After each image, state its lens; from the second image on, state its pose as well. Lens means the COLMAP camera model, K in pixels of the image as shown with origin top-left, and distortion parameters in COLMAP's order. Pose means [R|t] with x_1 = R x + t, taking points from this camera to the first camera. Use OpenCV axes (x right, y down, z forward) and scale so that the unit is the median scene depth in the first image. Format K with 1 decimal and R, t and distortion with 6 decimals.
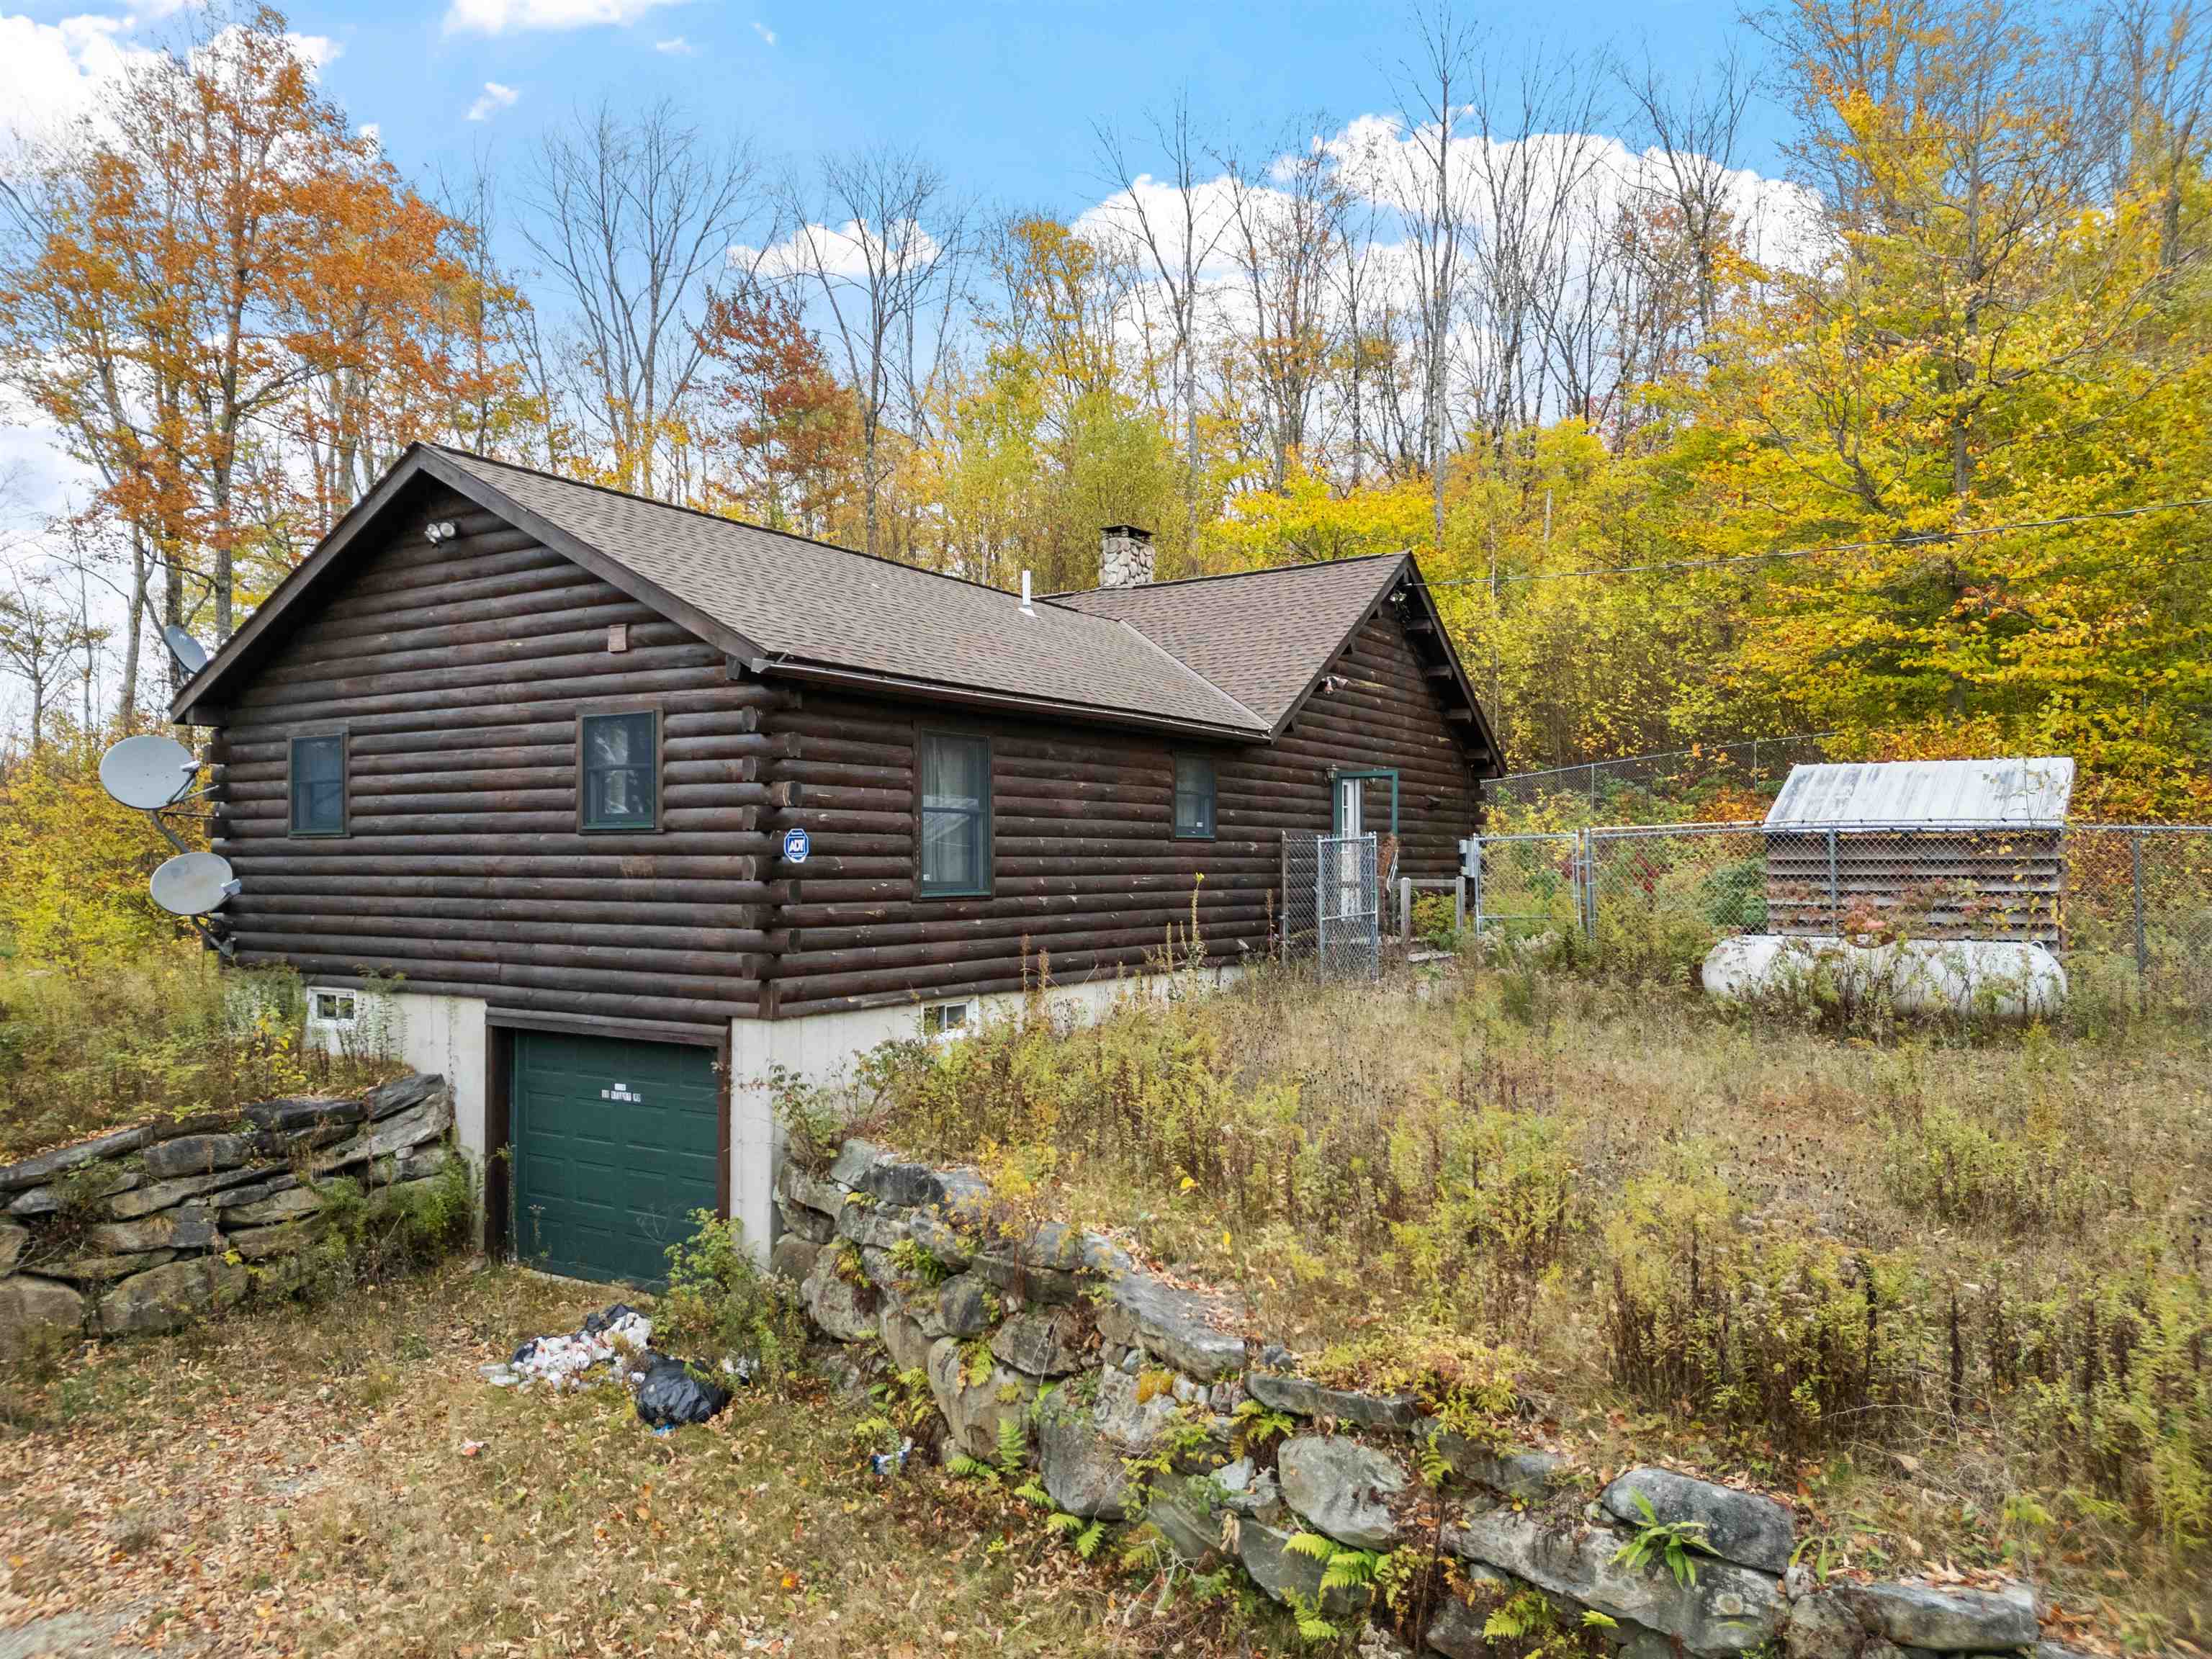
lens RADIAL K [[1546.9, 0, 1111.9], [0, 1546.9, 831.0], [0, 0, 1]] dist [0.048036, -0.035804]
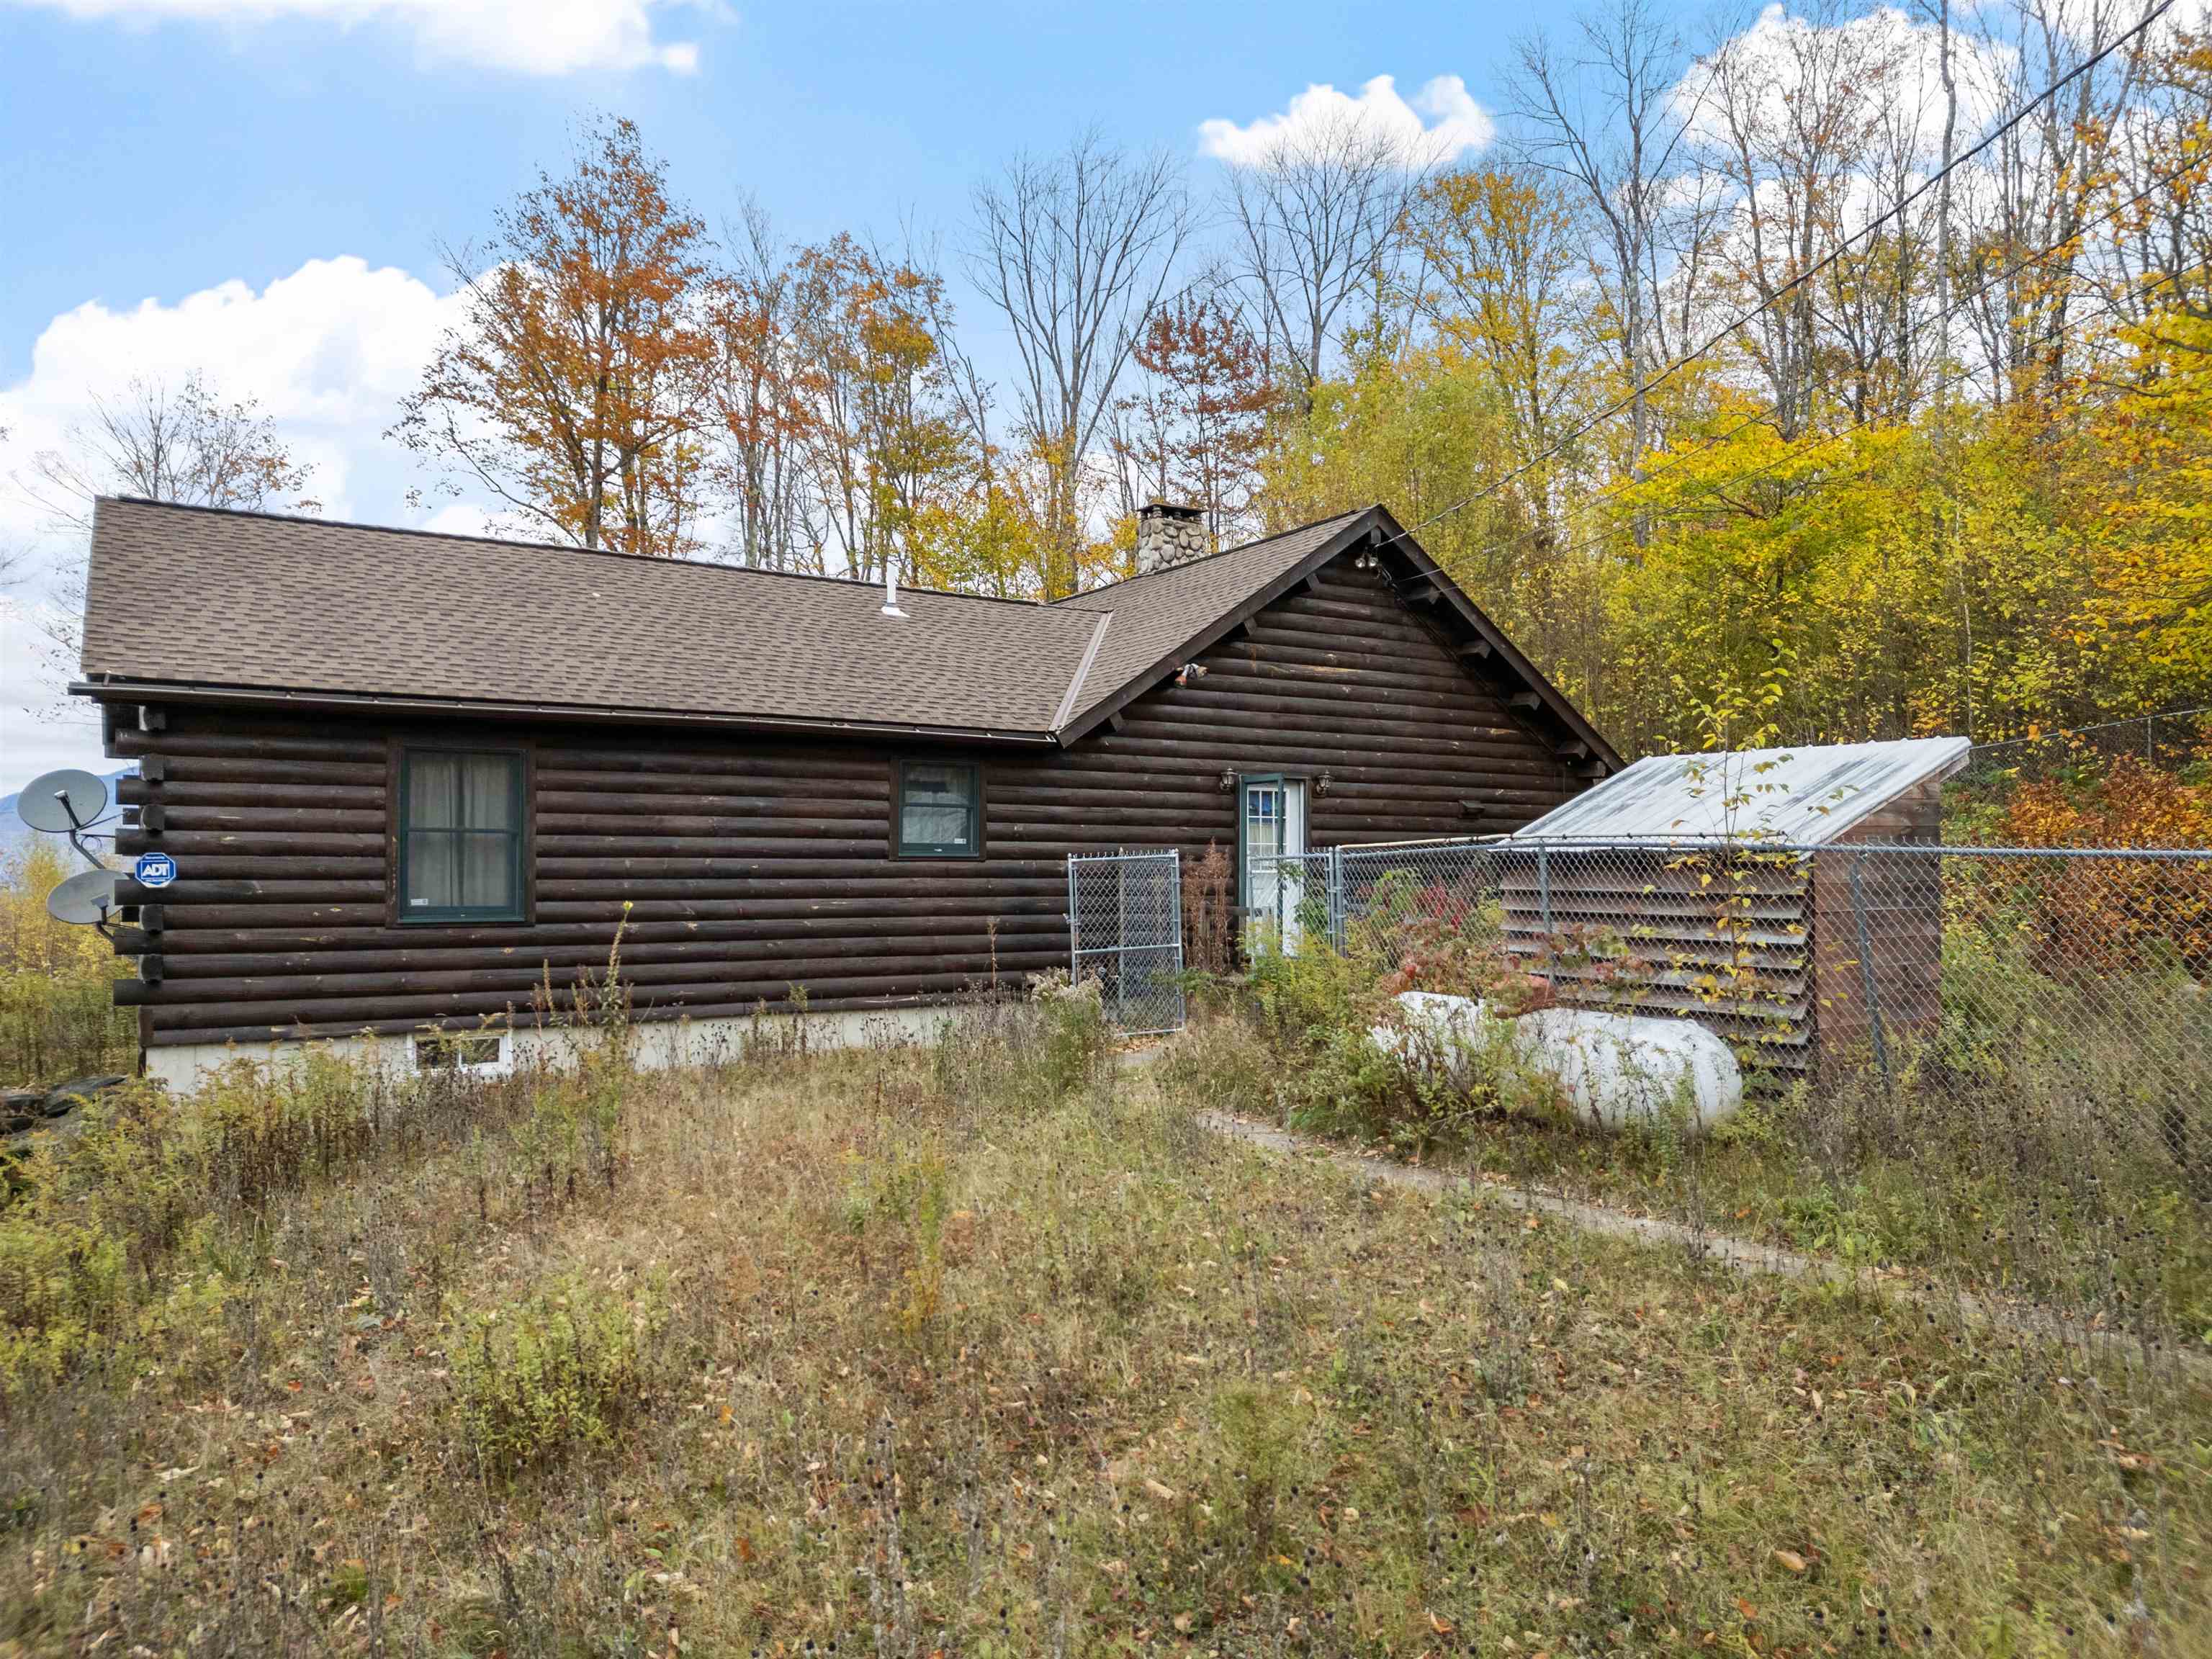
lens RADIAL K [[1546.9, 0, 1102.6], [0, 1546.9, 843.1], [0, 0, 1]] dist [0.048036, -0.035804]
pose [[0.906229, -0.001243, -0.422785, 0.577286], [0.002828, 0.999991, 0.003121, -0.006654], [0.422777, -0.004024, 0.906225, 0.279039]]
